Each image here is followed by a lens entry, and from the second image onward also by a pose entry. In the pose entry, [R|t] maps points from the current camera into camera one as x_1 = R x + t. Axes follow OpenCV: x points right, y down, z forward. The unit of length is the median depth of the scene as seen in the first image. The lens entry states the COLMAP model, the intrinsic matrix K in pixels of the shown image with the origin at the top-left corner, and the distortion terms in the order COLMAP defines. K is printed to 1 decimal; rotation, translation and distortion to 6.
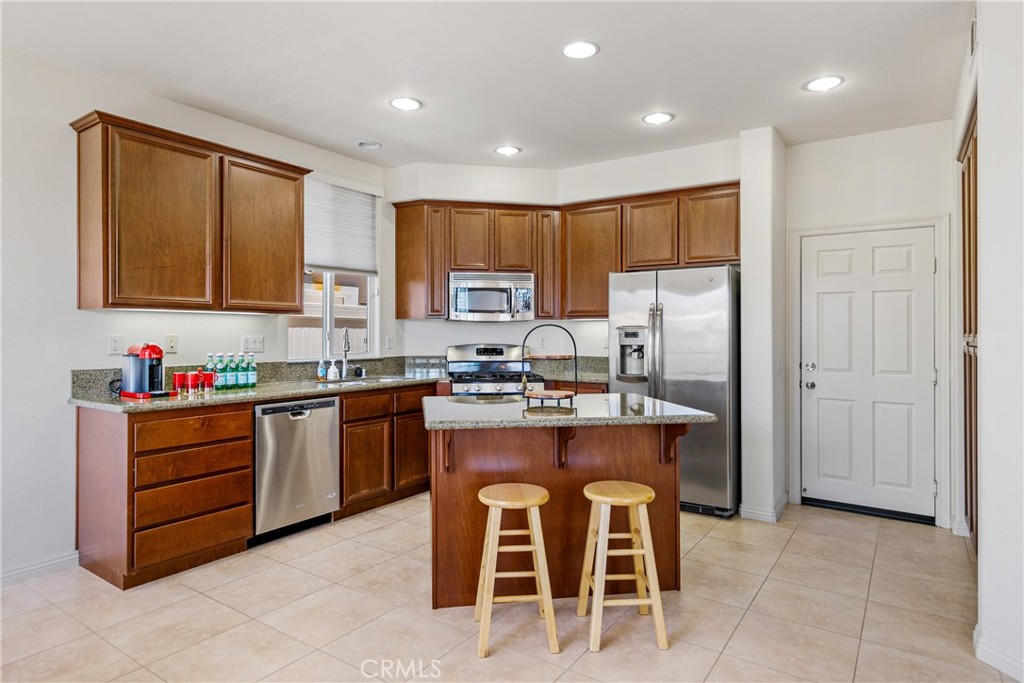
lens RADIAL K [[578.6, 0, 521.5], [0, 578.6, 337.1], [0, 0, 1]] dist [-0.008118, -0.001268]
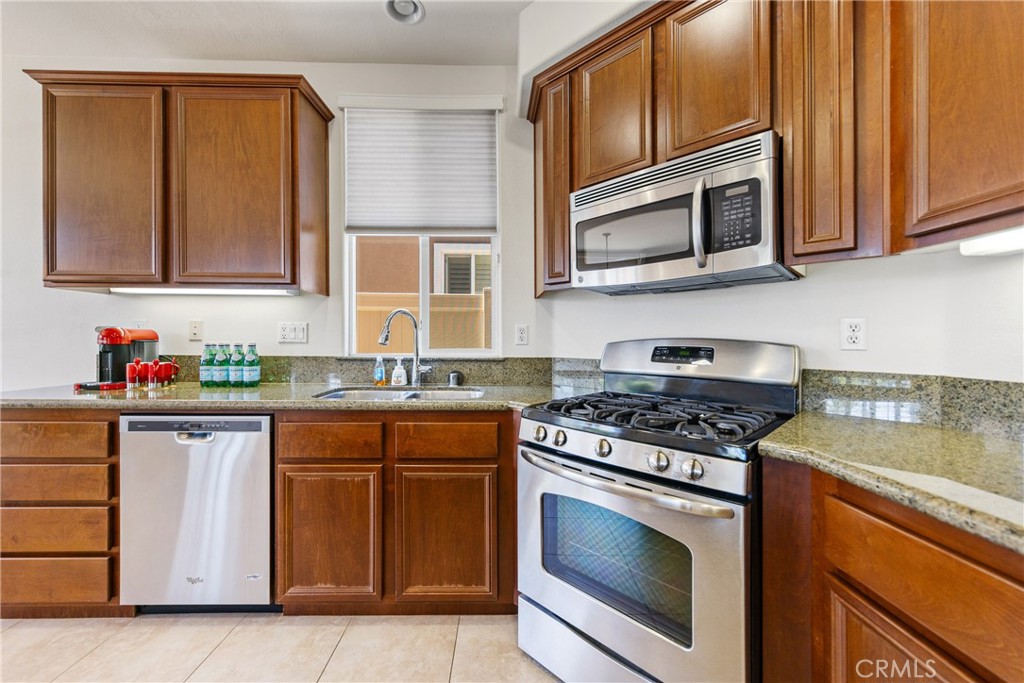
lens RADIAL K [[398.2, 0, 508.4], [0, 398.2, 340.4], [0, 0, 1]] dist [0.007070, 0.000428]
pose [[0.567470, 0.003791, -0.823385, 0.170701], [-0.011431, 0.999929, -0.003274, 0.022322], [0.823315, 0.011270, 0.567473, 0.974212]]
